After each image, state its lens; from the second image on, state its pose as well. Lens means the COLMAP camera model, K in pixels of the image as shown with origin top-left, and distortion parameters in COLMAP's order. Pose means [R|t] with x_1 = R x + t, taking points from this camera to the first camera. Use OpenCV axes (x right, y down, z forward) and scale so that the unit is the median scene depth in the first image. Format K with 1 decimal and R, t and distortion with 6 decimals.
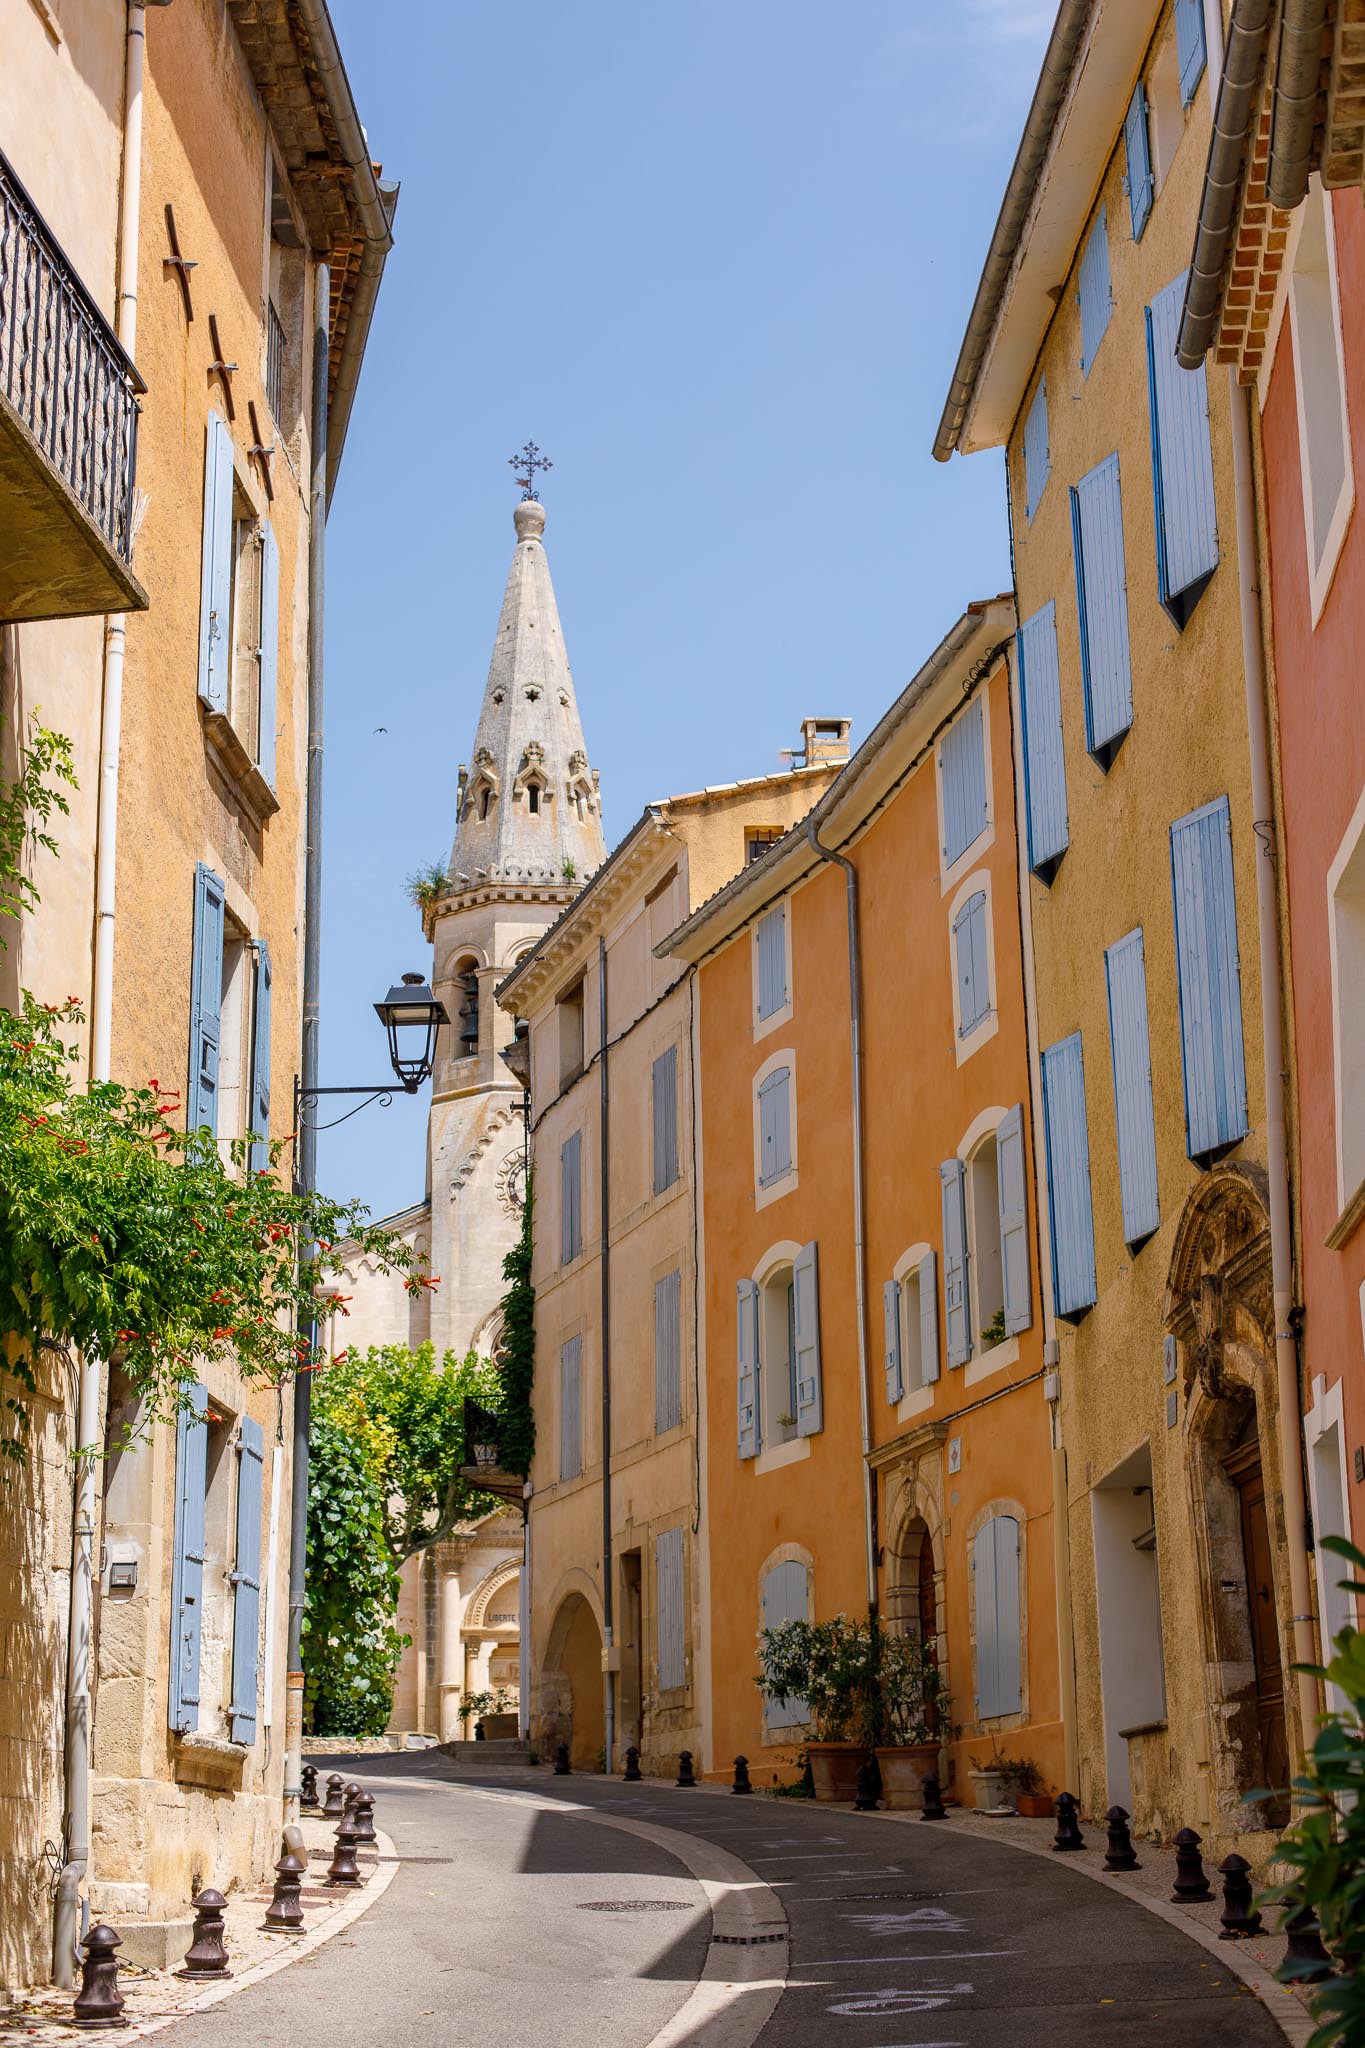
lens RADIAL K [[2972.6, 0, 684.1], [0, 2972.6, 1019.0], [0, 0, 1]] dist [-0.018276, 0.000000]
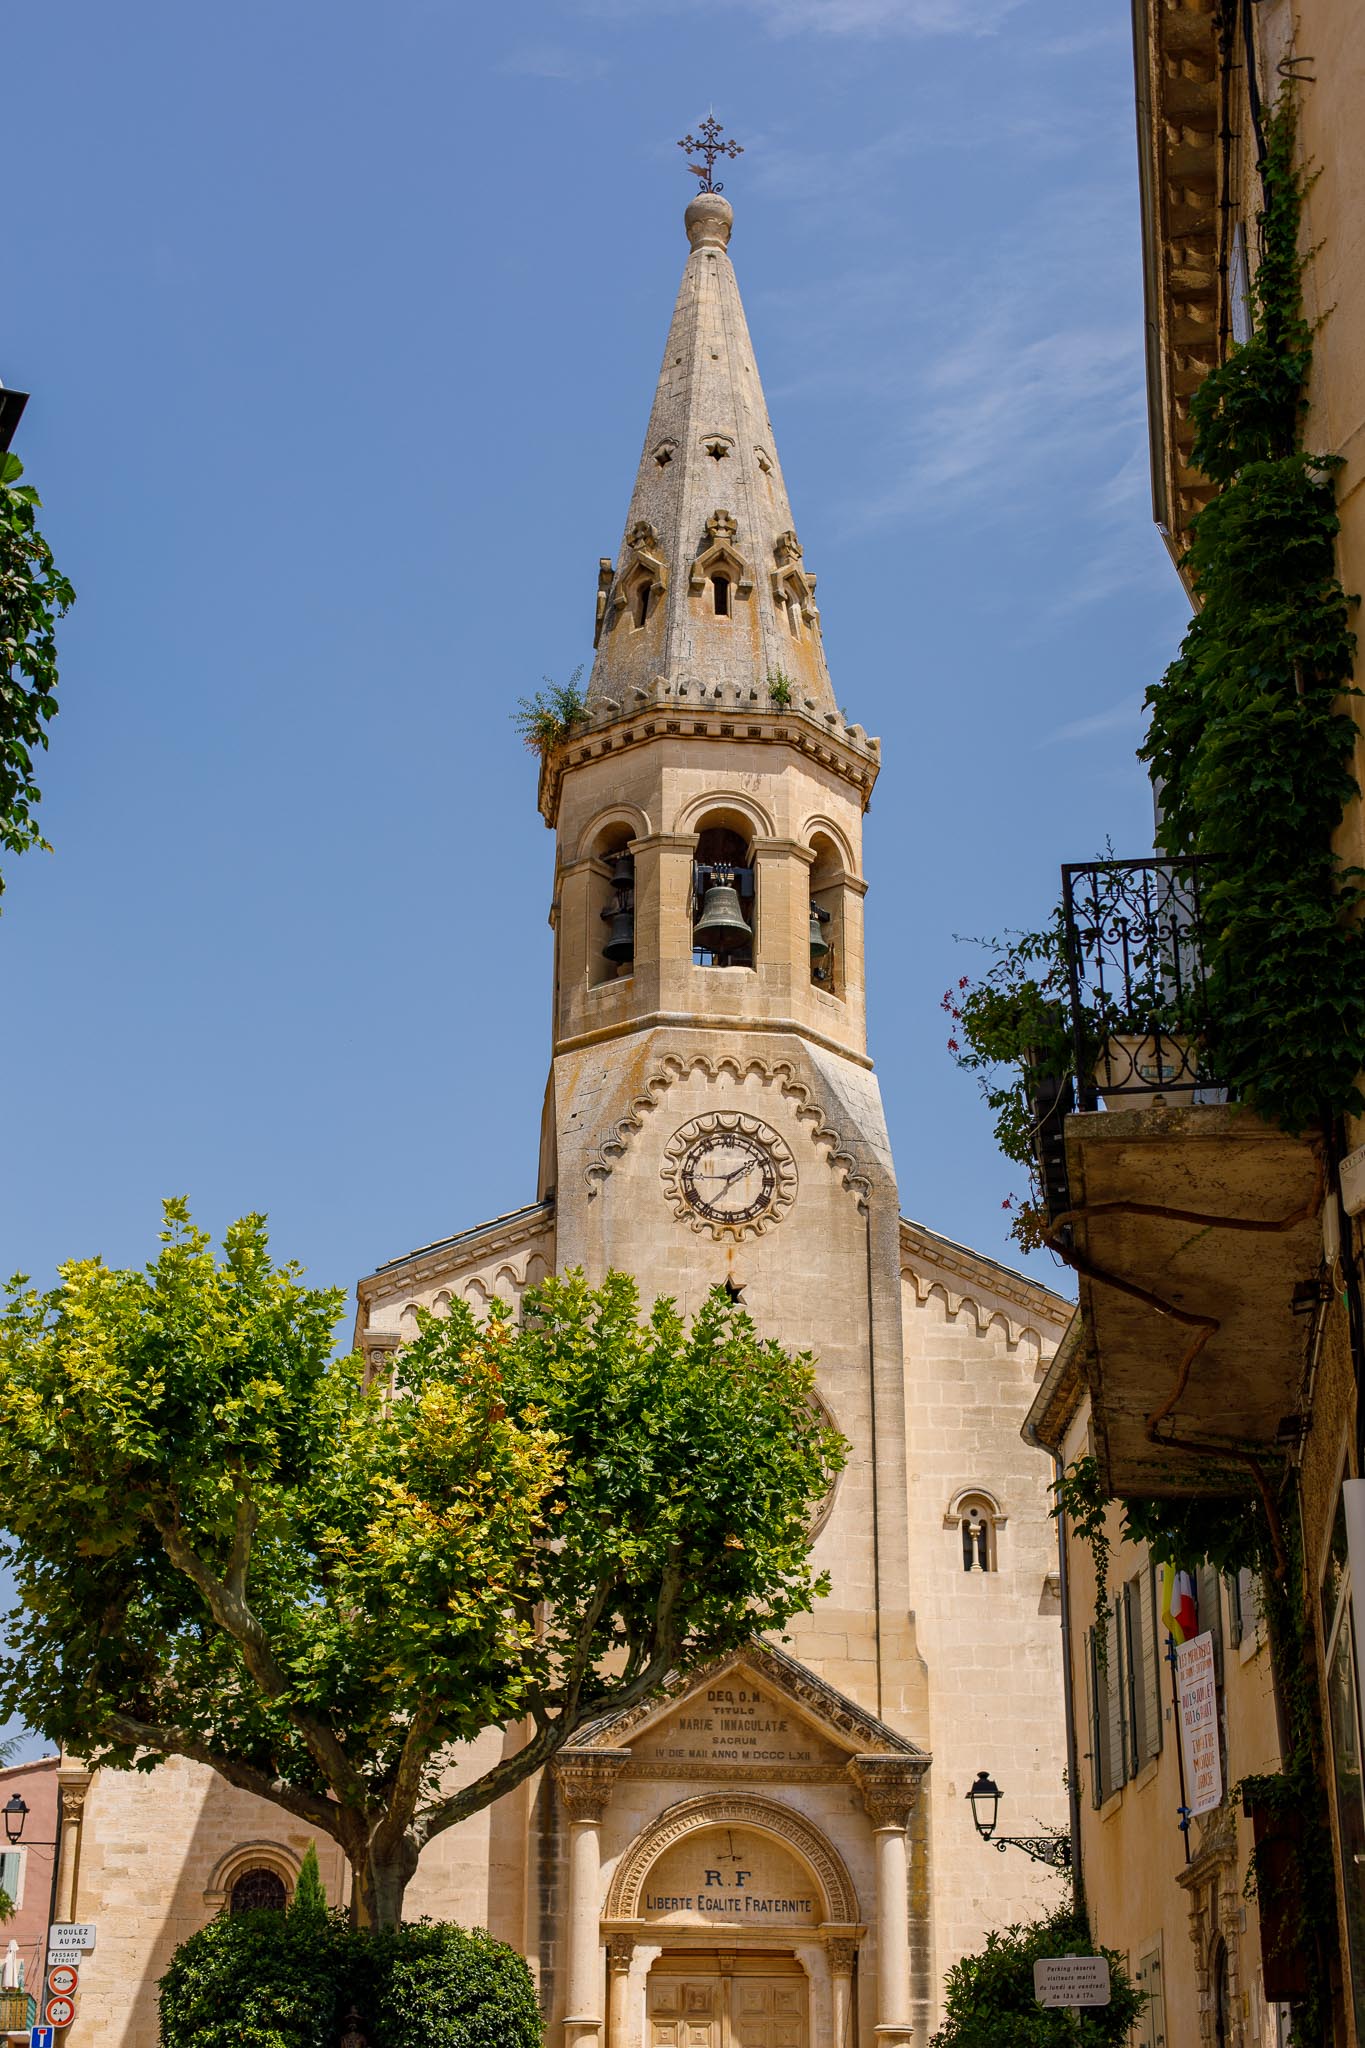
lens RADIAL K [[2972.6, 0, 679.1], [0, 2972.6, 1028.2], [0, 0, 1]] dist [-0.018276, 0.000000]
pose [[0.999840, 0.016858, -0.005955, -0.054856], [-0.017397, 0.994149, -0.106604, 0.087543], [0.004123, 0.106690, 0.994284, 0.380227]]
